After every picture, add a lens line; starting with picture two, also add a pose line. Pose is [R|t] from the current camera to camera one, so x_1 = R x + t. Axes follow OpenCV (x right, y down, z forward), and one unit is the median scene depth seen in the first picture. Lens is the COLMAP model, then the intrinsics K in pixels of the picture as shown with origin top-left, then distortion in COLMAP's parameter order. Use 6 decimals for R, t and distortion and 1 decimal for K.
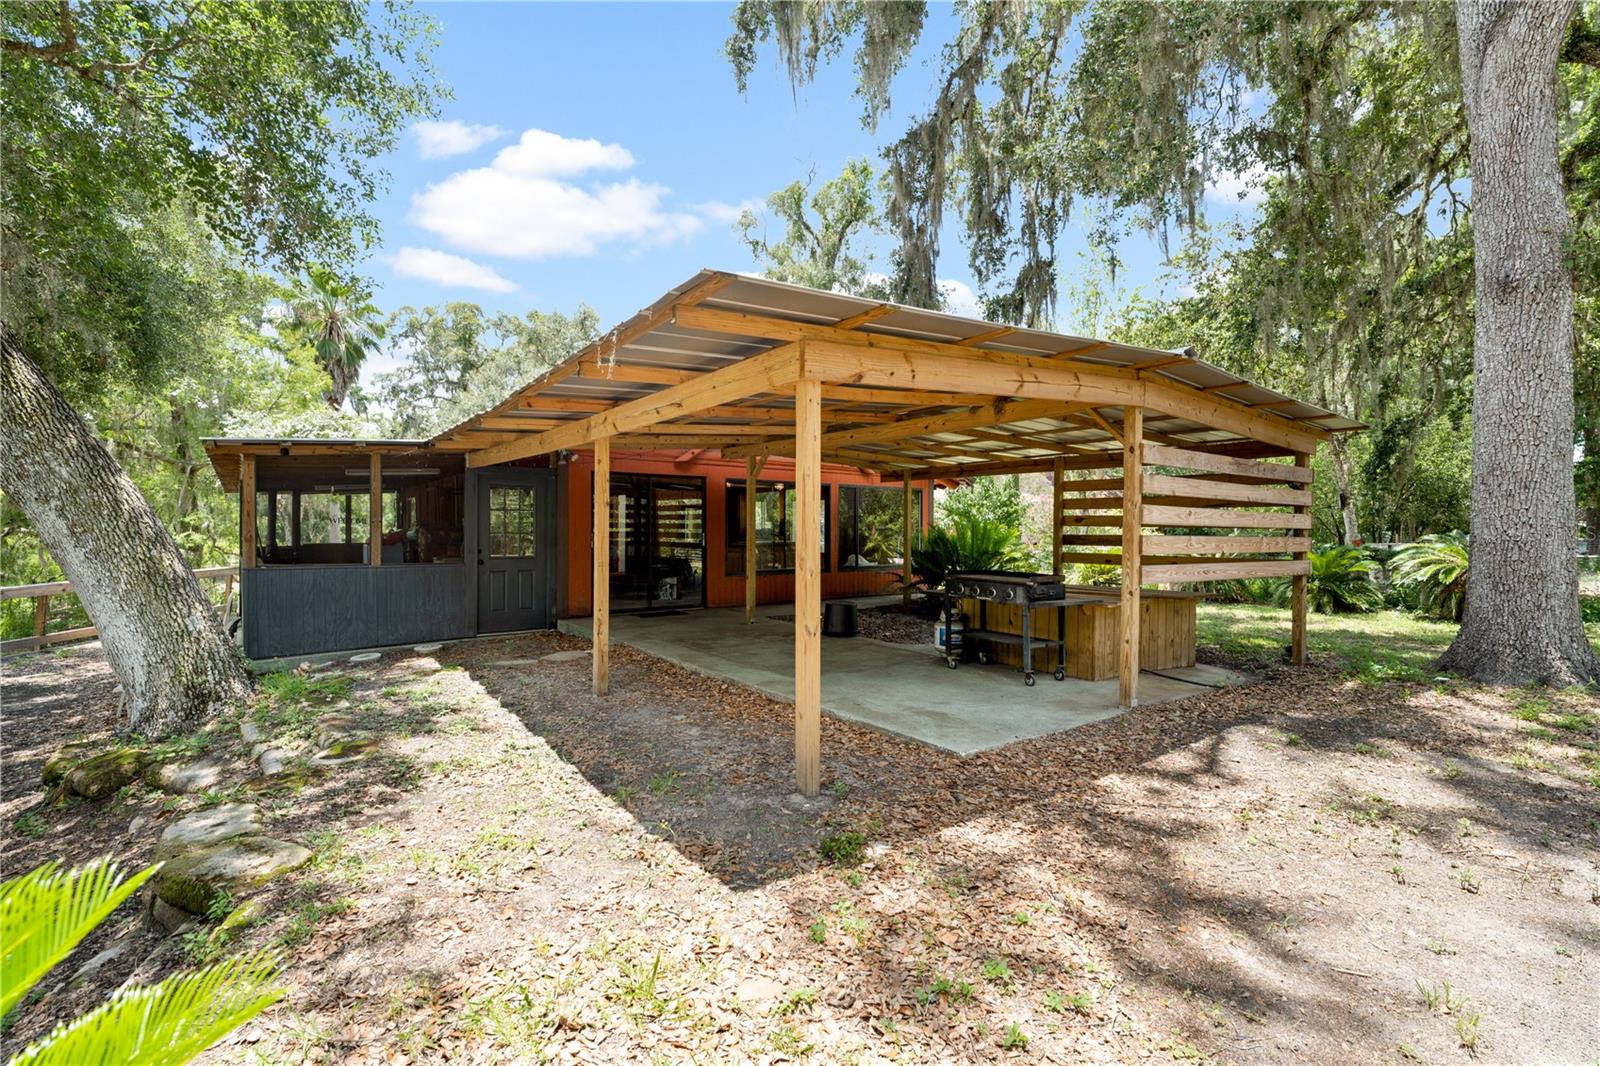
lens RADIAL K [[721.7, 0, 792.6], [0, 721.7, 508.3], [0, 0, 1]] dist [0.001242, 0.000513]
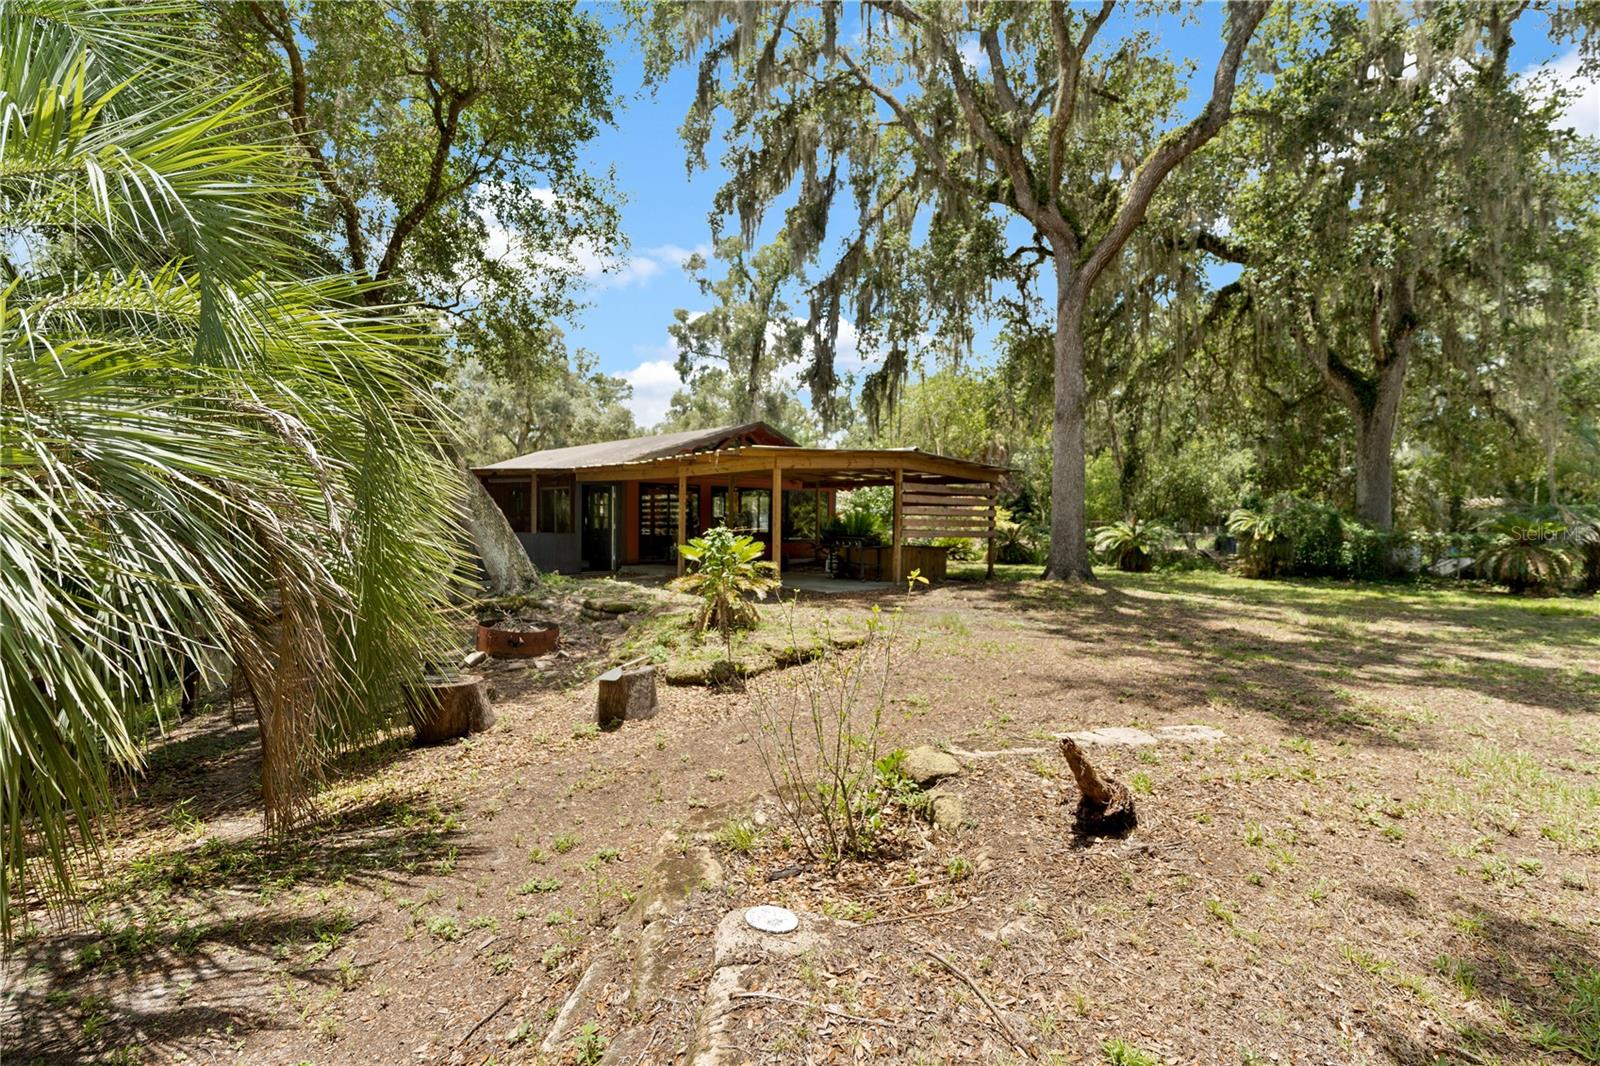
lens RADIAL K [[722.4, 0, 807.2], [0, 722.4, 506.5], [0, 0, 1]] dist [-0.000121, 0.000453]
pose [[0.992854, -0.001241, 0.119325, -0.068311], [-0.000245, 0.999923, 0.012430, -0.013773], [-0.119332, -0.012371, 0.992777, -0.695034]]
